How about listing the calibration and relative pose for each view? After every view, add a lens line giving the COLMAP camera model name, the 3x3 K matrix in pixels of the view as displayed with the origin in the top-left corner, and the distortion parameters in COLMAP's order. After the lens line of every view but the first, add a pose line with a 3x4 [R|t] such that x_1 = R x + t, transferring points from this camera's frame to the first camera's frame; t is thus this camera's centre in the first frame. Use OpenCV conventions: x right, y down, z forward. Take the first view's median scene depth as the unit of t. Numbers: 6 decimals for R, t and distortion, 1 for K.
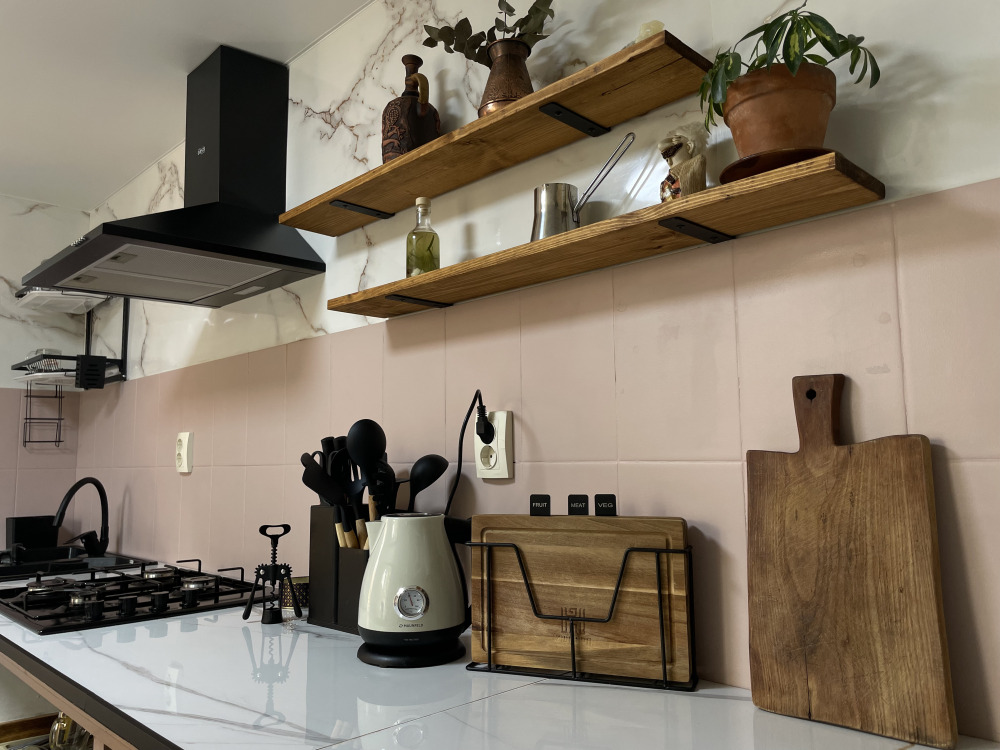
lens RADIAL K [[776.3, 0, 499.6], [0, 776.3, 372.9], [0, 0, 1]] dist [0.056986, -0.082548]
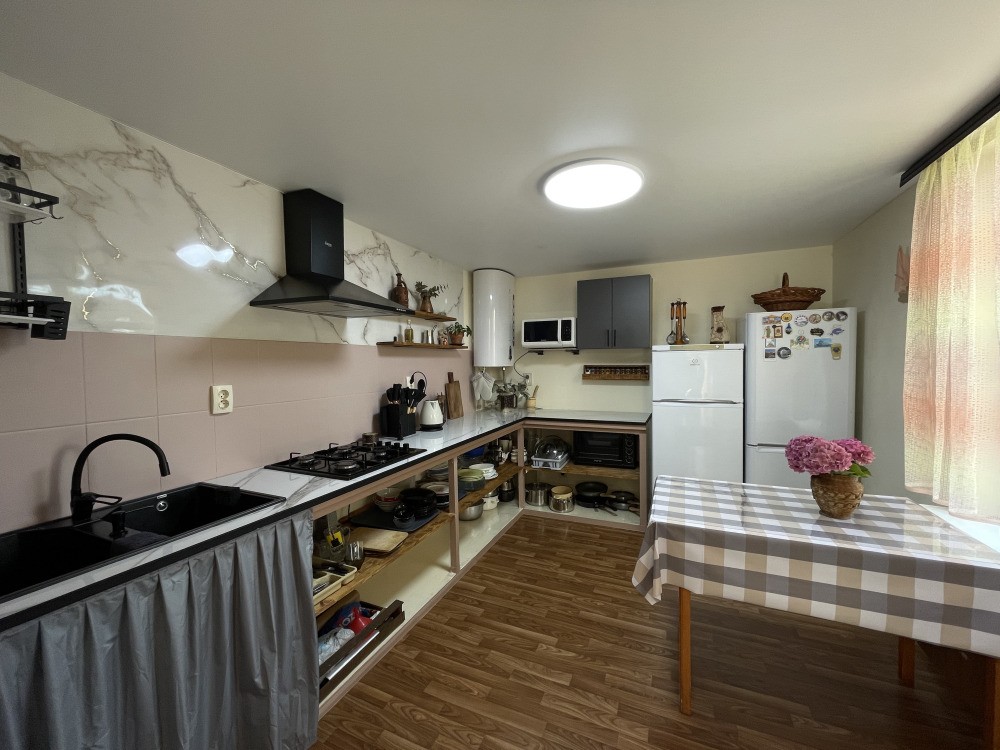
lens RADIAL K [[403.4, 0, 501.3], [0, 403.4, 374.7], [0, 0, 1]] dist [-0.002479, -0.001457]
pose [[-0.384383, -0.016518, 0.923026, -2.558877], [-0.094378, 0.995304, -0.021491, 0.049337], [-0.918337, -0.095374, -0.384138, 1.620918]]
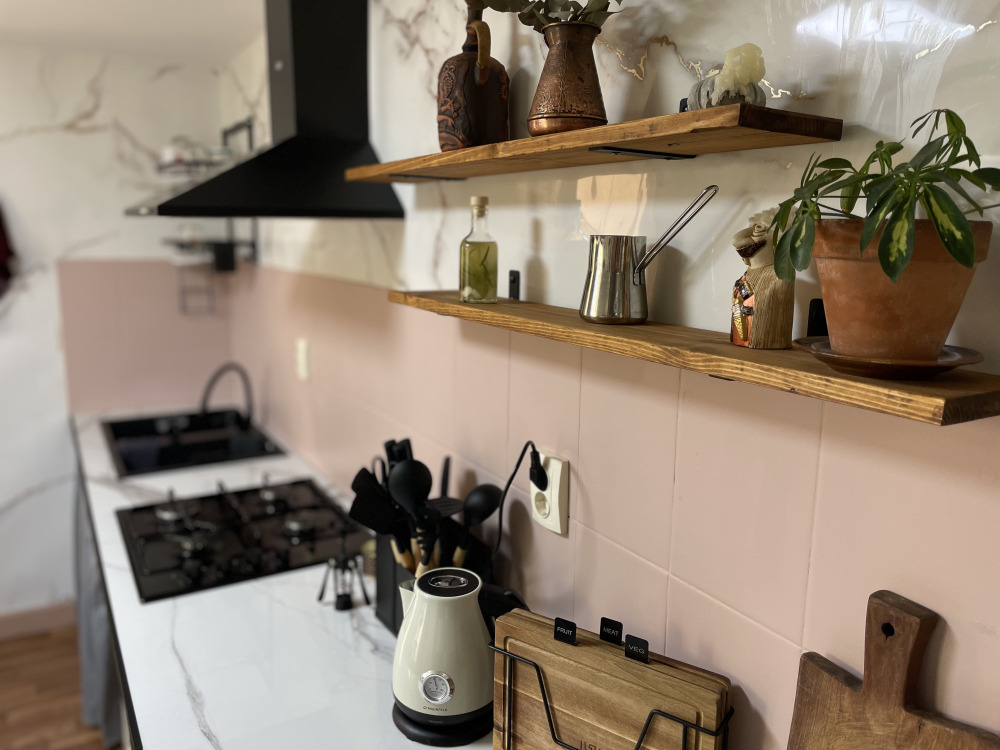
lens RADIAL K [[776.3, 0, 496.9], [0, 776.3, 365.7], [0, 0, 1]] dist [0.056986, -0.082548]
pose [[0.972083, 0.066404, -0.225046, 0.148663], [-0.000265, 0.959427, 0.281956, -0.352670], [0.234638, -0.274025, 0.932660, 0.218131]]
